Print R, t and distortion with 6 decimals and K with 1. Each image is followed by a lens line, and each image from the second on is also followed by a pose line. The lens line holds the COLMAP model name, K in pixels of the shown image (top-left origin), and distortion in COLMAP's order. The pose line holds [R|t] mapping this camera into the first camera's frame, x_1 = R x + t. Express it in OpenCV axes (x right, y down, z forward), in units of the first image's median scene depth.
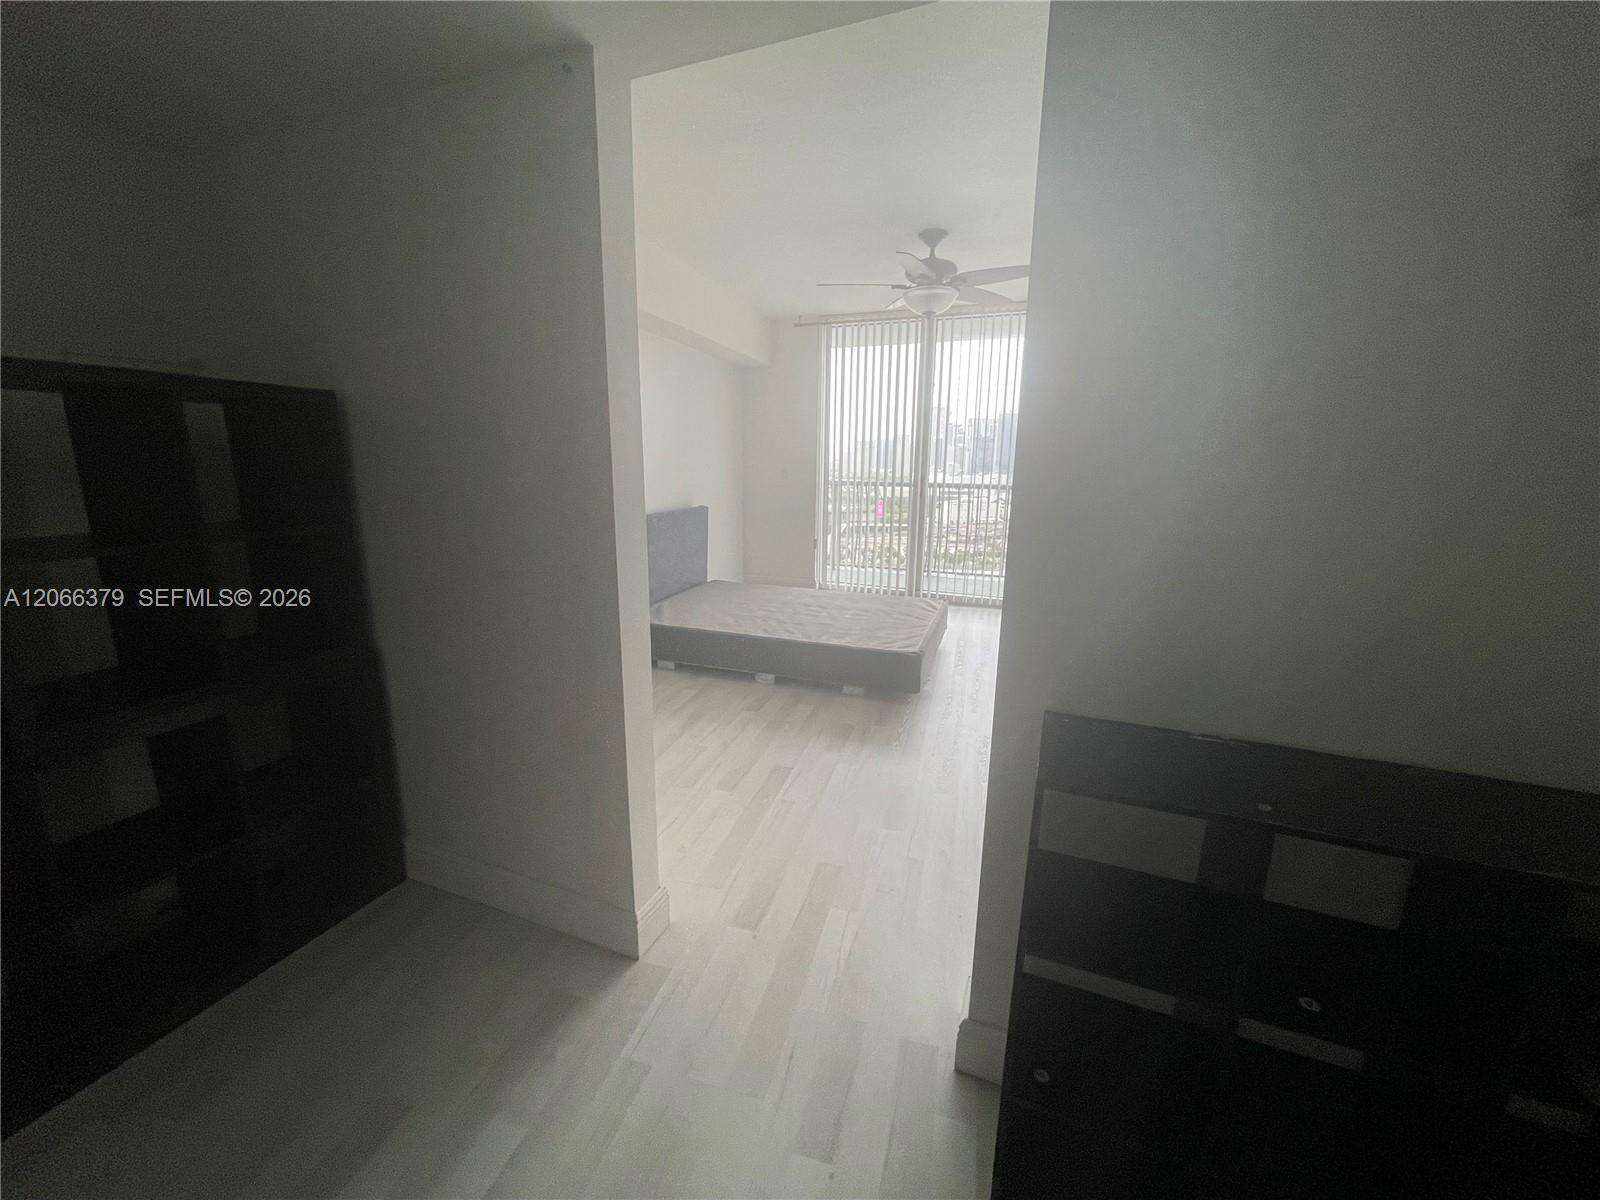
lens RADIAL K [[644.2, 0, 799.4], [0, 644.2, 593.7], [0, 0, 1]] dist [-0.000595, -0.000011]
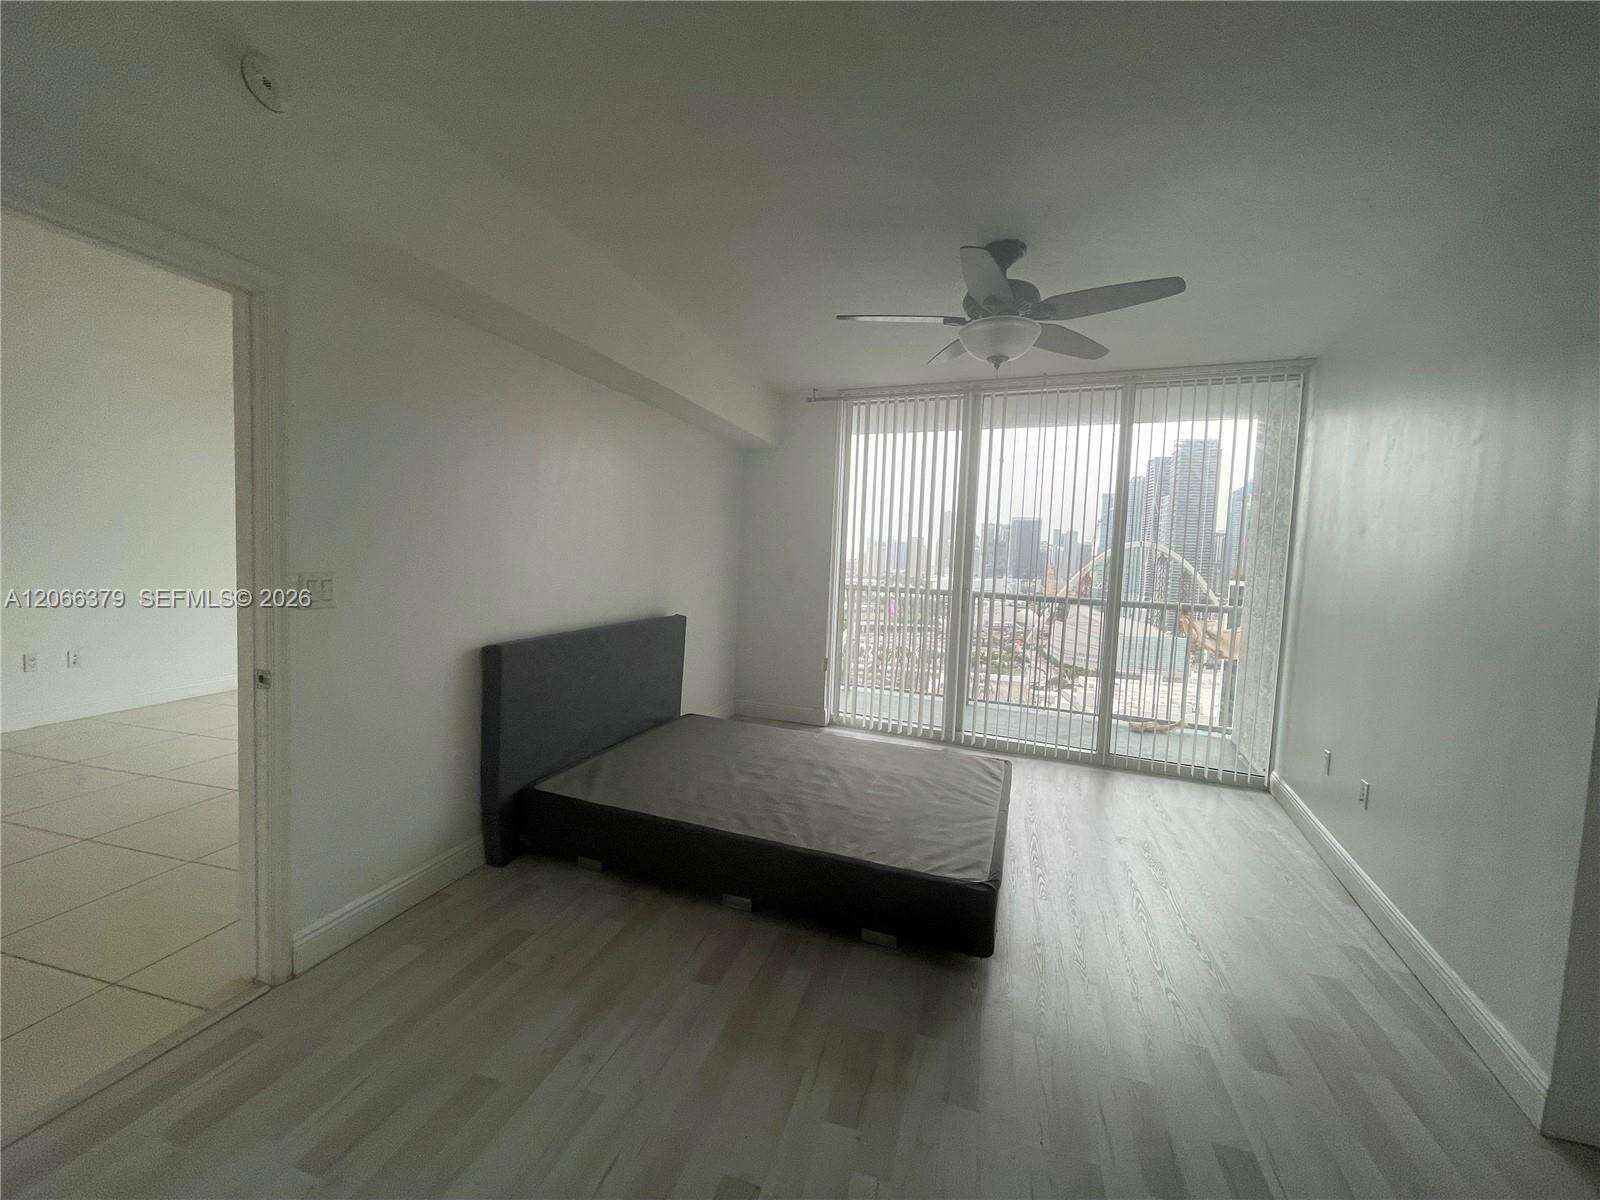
lens RADIAL K [[644.2, 0, 807.4], [0, 644.2, 600.3], [0, 0, 1]] dist [-0.000595, -0.000011]
pose [[0.999465, 0.030208, -0.012568, 0.008927], [-0.031666, 0.989755, -0.139224, -0.047349], [0.008234, 0.139547, 0.990181, 0.219895]]
